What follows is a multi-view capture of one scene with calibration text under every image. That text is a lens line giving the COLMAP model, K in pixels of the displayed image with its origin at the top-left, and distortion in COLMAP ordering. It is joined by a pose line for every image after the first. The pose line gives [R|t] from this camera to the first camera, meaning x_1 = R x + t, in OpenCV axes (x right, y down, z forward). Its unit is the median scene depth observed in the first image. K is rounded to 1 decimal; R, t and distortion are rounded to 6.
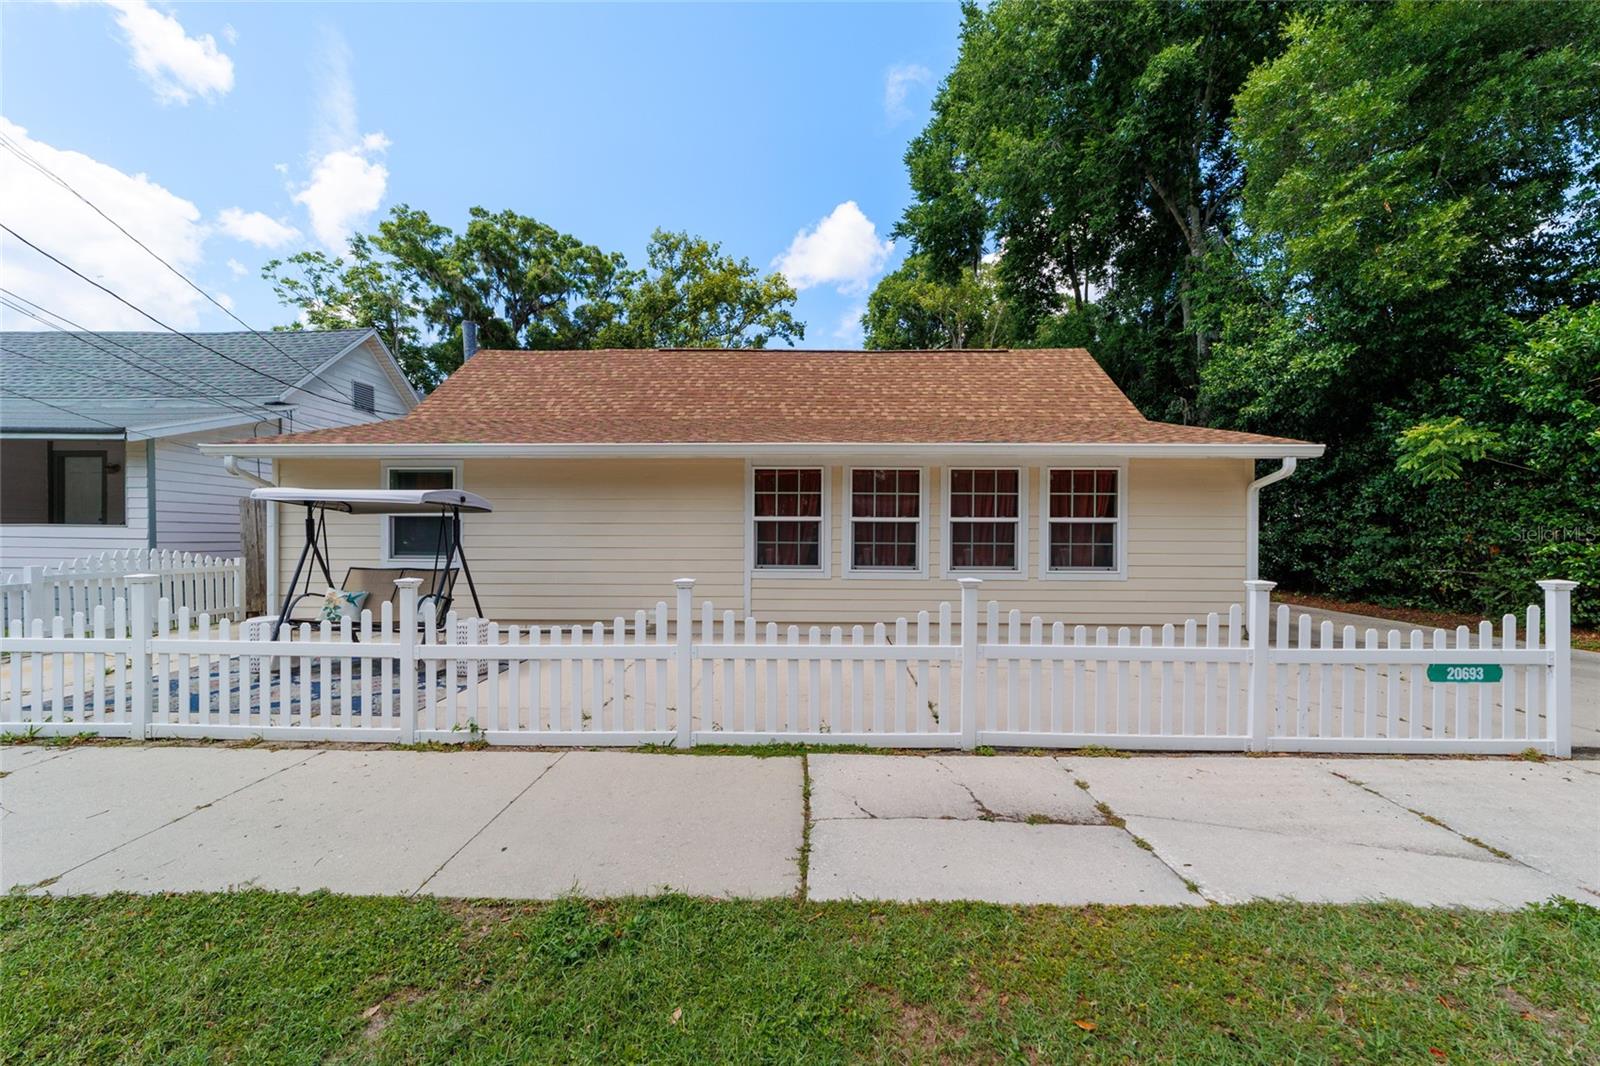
lens RADIAL K [[609.7, 0, 800.0], [0, 609.7, 533.0], [0, 0, 1]] dist [-0.007039, -0.000212]
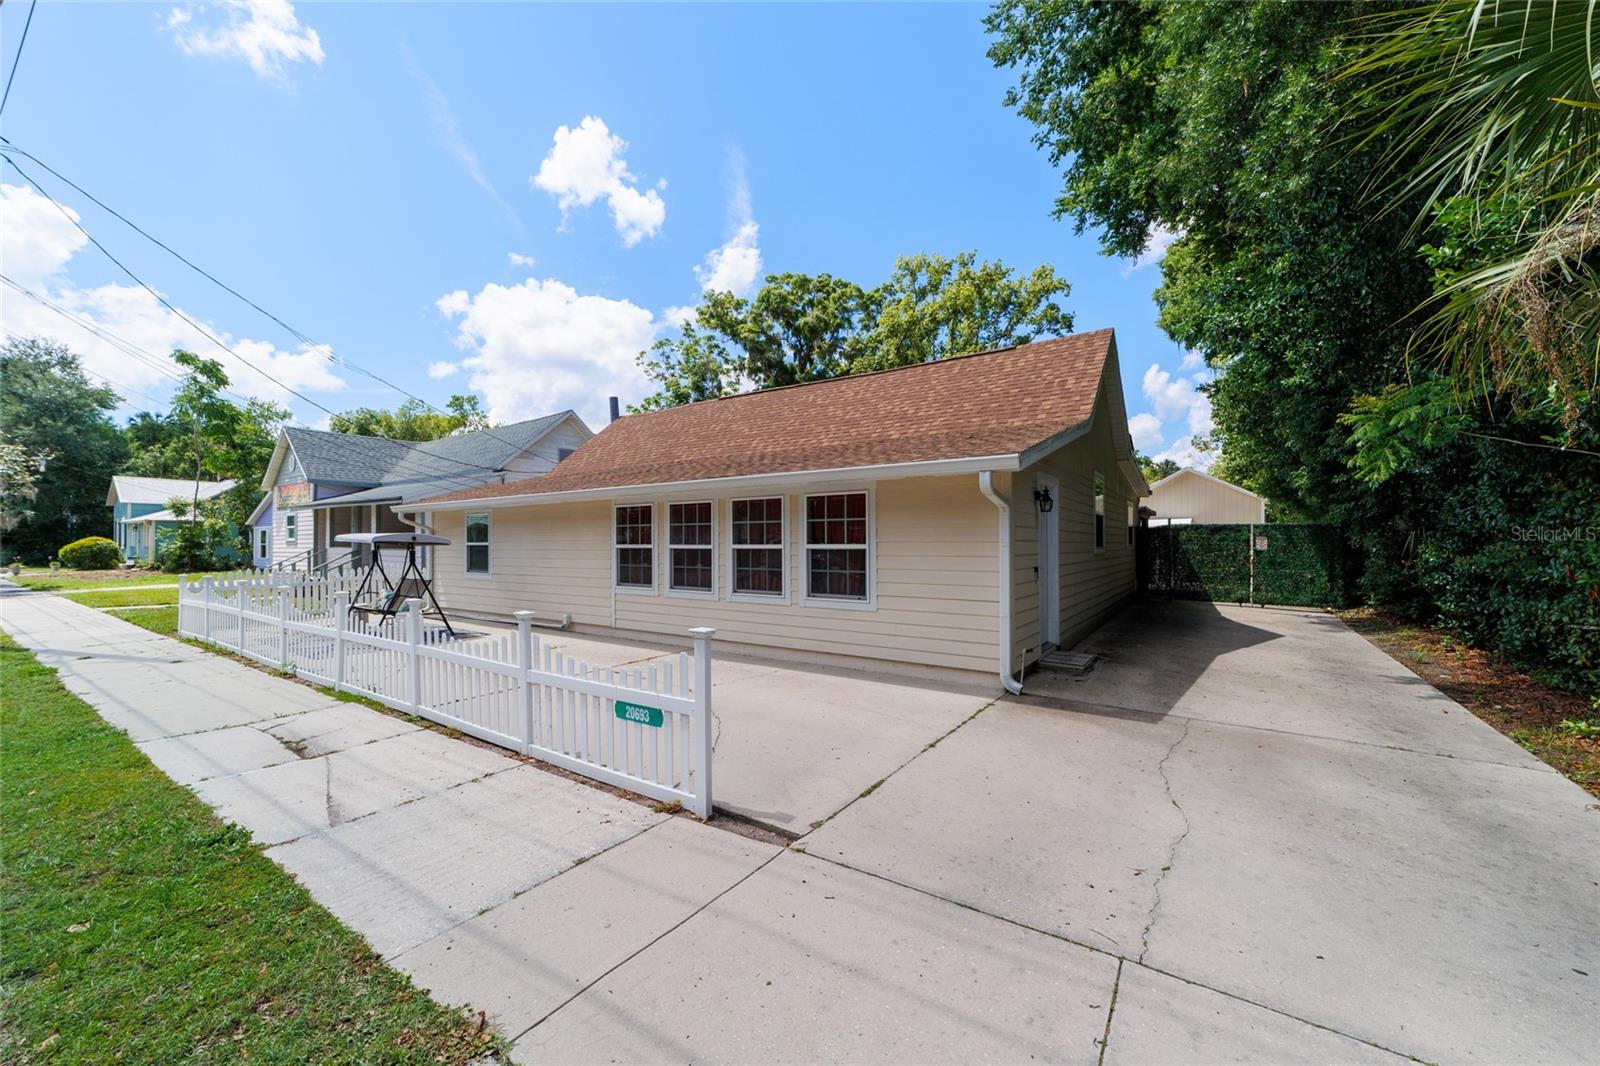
lens RADIAL K [[615.2, 0, 793.8], [0, 615.2, 533.0], [0, 0, 1]] dist [-0.016519, 0.009333]
pose [[0.837968, -0.016607, -0.545466, 0.807906], [0.006051, 0.999758, -0.021143, -0.019404], [0.545685, 0.014417, 0.837866, 0.120341]]
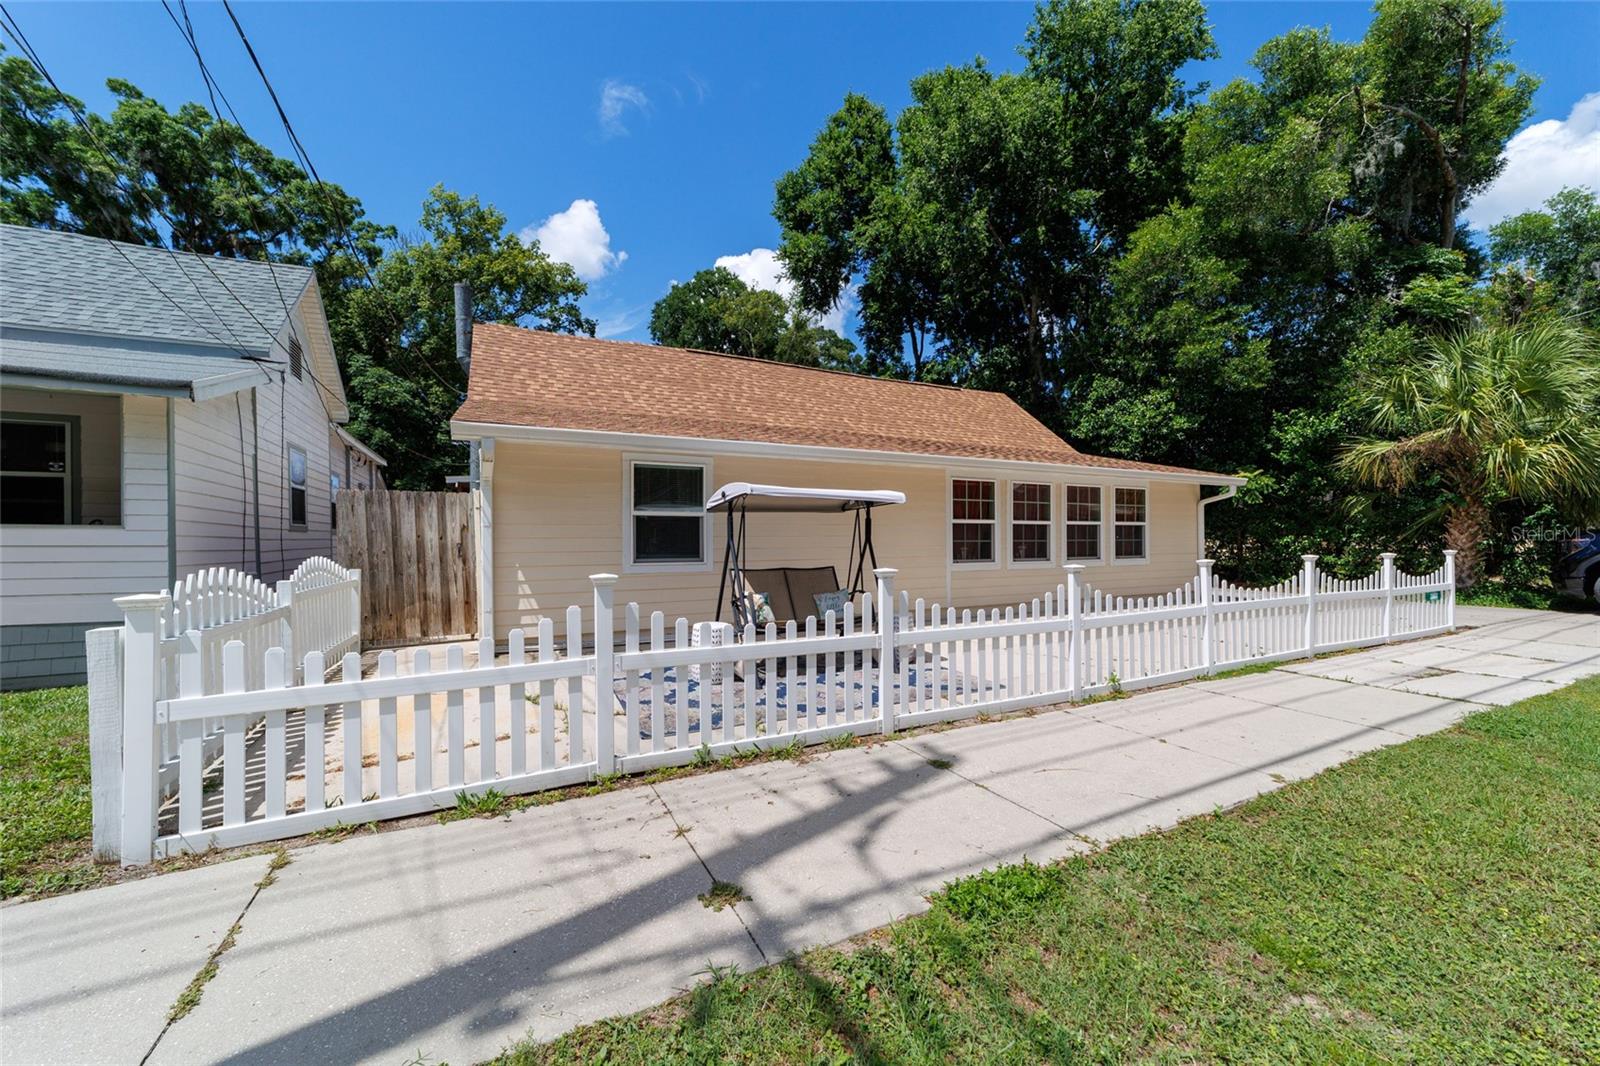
lens RADIAL K [[597.9, 0, 805.8], [0, 597.9, 540.0], [0, 0, 1]] dist [0.000707, 0.000137]
pose [[0.885064, -0.007869, 0.465402, -0.762775], [0.008479, 0.999964, 0.000782, 0.008415], [-0.465392, 0.003253, 0.885099, 0.084259]]
